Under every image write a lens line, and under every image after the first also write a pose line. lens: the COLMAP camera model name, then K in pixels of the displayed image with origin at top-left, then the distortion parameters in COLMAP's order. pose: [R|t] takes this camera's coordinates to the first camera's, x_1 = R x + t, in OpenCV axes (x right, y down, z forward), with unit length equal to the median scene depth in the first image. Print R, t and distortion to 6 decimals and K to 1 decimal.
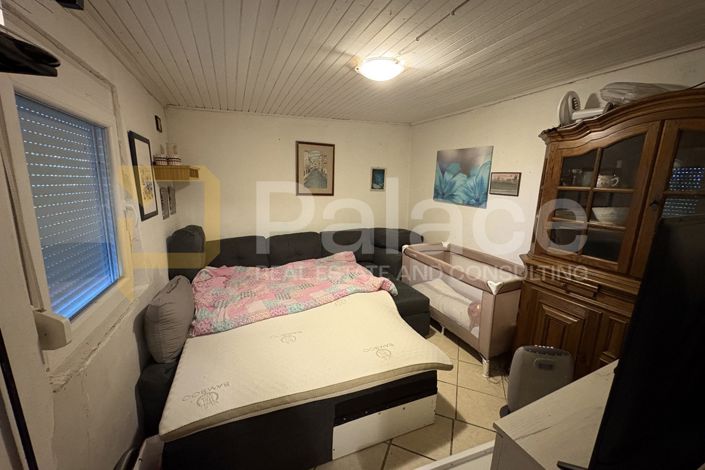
lens RADIAL K [[280.7, 0, 354.1], [0, 280.7, 235.1], [0, 0, 1]] dist [-0.000217, 0.000405]
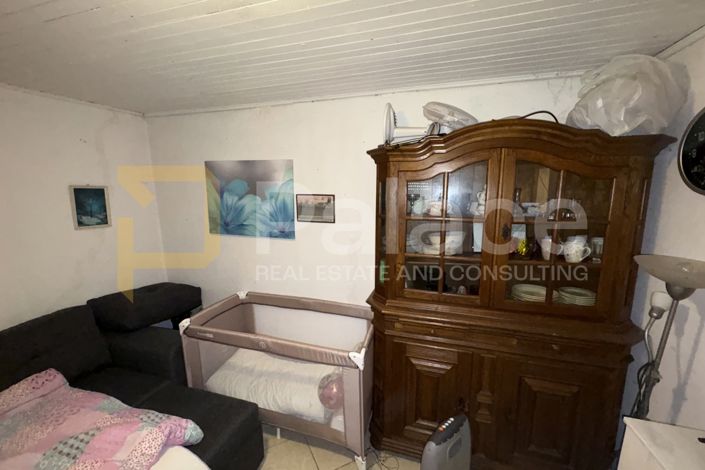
lens RADIAL K [[280.7, 0, 351.8], [0, 280.7, 234.2], [0, 0, 1]] dist [-0.000217, 0.000405]
pose [[0.648654, -0.146592, 0.746832, 0.000047], [0.166254, 0.984869, 0.048918, -0.123657], [-0.742703, 0.092433, 0.663211, 0.377874]]
